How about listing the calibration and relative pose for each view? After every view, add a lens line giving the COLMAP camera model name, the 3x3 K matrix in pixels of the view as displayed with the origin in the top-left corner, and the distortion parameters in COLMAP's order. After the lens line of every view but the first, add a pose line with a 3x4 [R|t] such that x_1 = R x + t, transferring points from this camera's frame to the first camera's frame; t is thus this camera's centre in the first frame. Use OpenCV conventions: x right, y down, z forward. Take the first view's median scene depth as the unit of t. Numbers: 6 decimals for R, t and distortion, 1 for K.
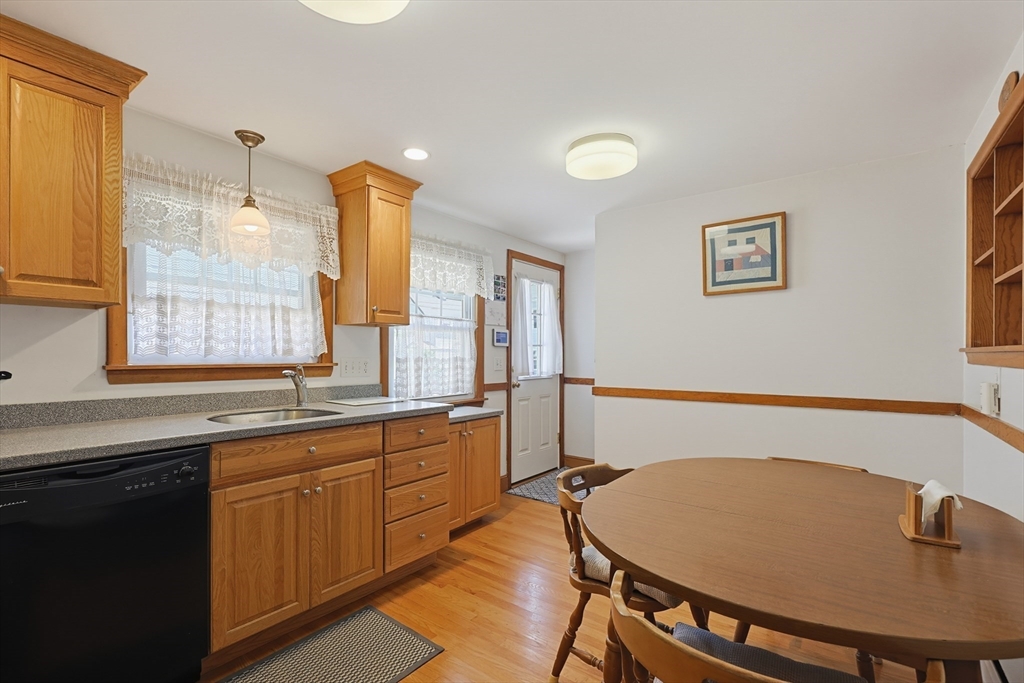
lens RADIAL K [[457.1, 0, 509.5], [0, 457.1, 350.8], [0, 0, 1]] dist [-0.000639, -0.000108]
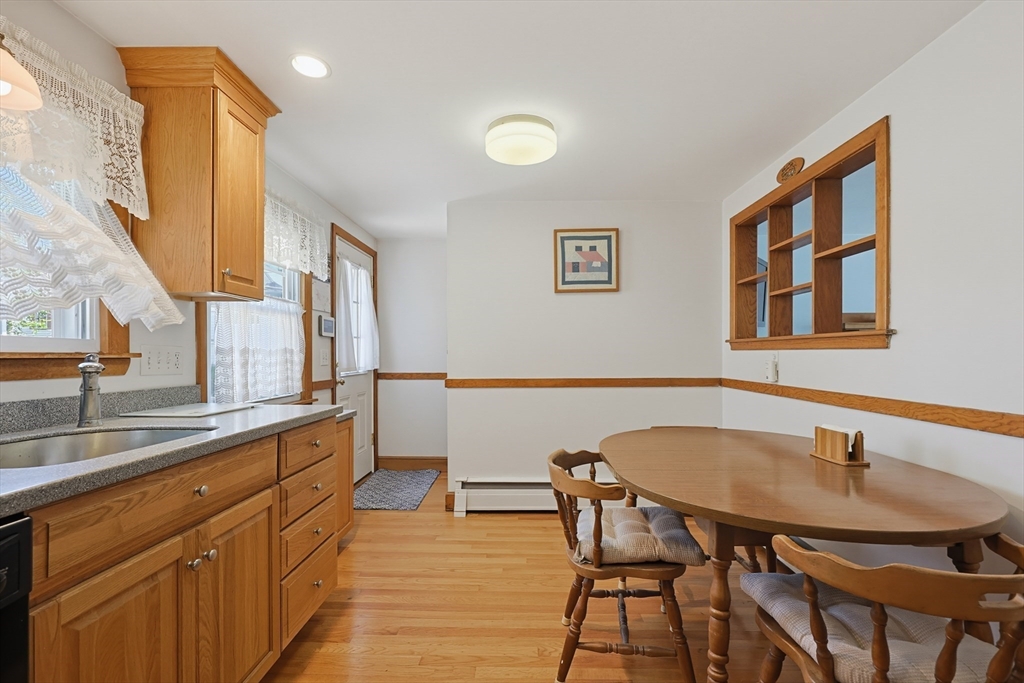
lens RADIAL K [[439.2, 0, 515.1], [0, 439.2, 351.3], [0, 0, 1]] dist [0.000523, -0.000161]
pose [[0.809170, -0.001108, 0.587574, -0.318765], [0.000283, 0.999999, 0.001497, 0.023862], [-0.587575, -0.001045, 0.809169, 0.211567]]
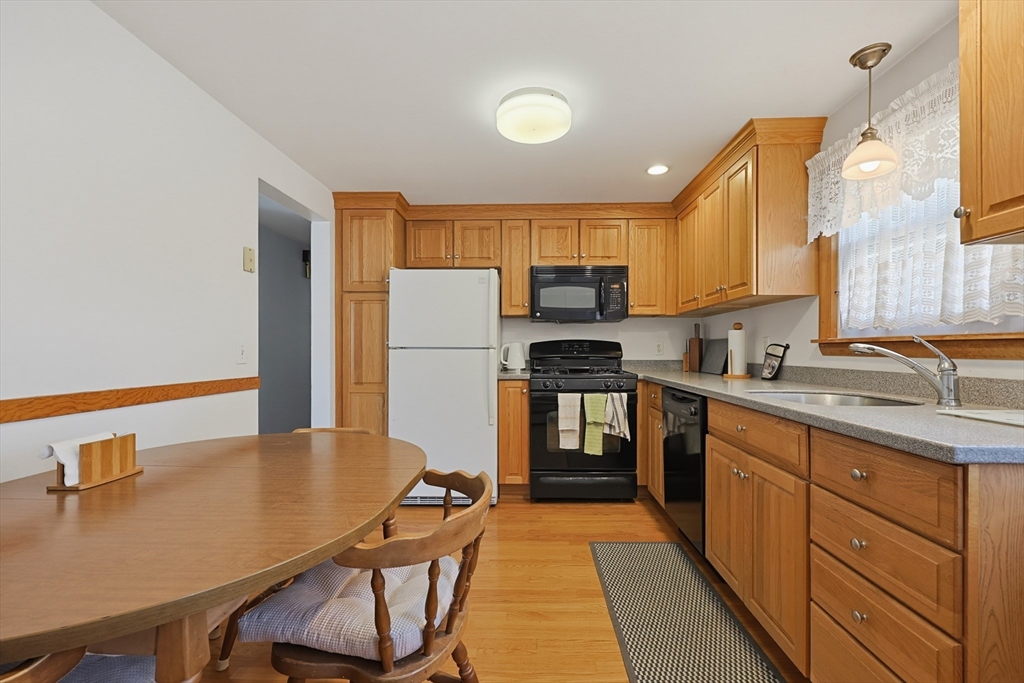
lens RADIAL K [[439.2, 0, 515.1], [0, 439.2, 351.3], [0, 0, 1]] dist [0.000523, -0.000161]
pose [[-0.820214, -0.001394, -0.572055, 0.319660], [0.001611, 0.999987, -0.004746, 0.048187], [0.572054, -0.004814, -0.820202, 1.062148]]
